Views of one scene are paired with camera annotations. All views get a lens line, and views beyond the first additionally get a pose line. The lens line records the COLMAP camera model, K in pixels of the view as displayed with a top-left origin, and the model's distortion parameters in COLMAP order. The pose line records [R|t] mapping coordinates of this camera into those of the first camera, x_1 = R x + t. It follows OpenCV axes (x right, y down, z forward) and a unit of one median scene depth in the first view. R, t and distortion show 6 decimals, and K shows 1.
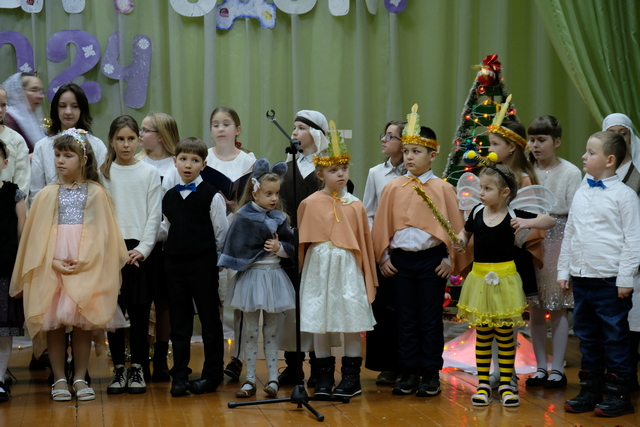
lens RADIAL K [[1453.8, 0, 354.4], [0, 1453.8, 205.1], [0, 0, 1]] dist [0.128162, 0.000000]
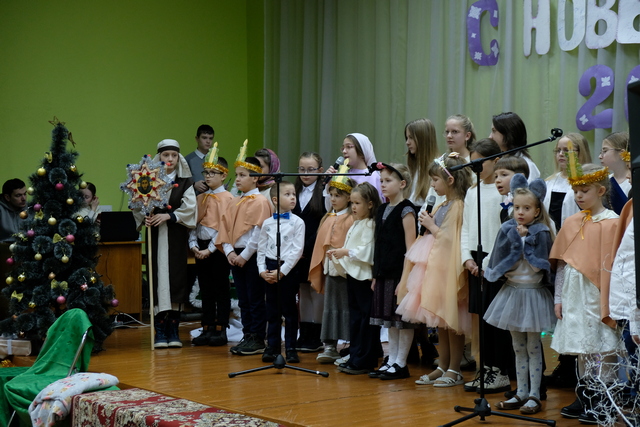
lens RADIAL K [[1236.4, 0, 319.8], [0, 1236.4, 211.2], [0, 0, 1]] dist [0.208108, 0.000000]
pose [[0.480959, 0.016843, -0.876581, 0.527614], [-0.018567, 0.999787, 0.009023, -0.011195], [0.876546, 0.011935, 0.481169, 0.354168]]
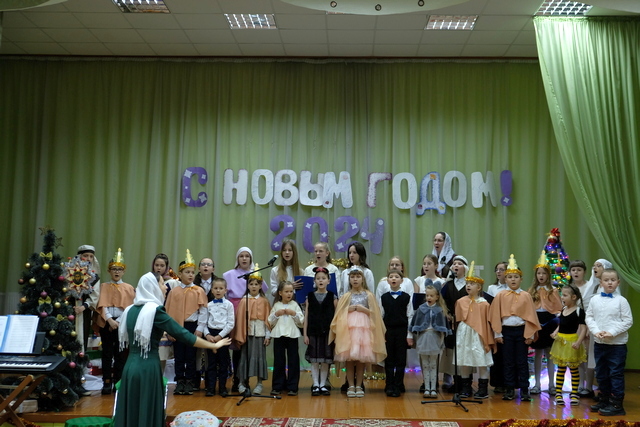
lens RADIAL K [[791.5, 0, 345.0], [0, 791.5, 232.0], [0, 0, 1]] dist [-0.017821, 0.000000]
pose [[0.983955, -0.000086, -0.178415, 0.004557], [-0.015795, 0.996032, -0.087587, 0.000663], [0.177715, 0.088999, 0.980049, -0.100579]]
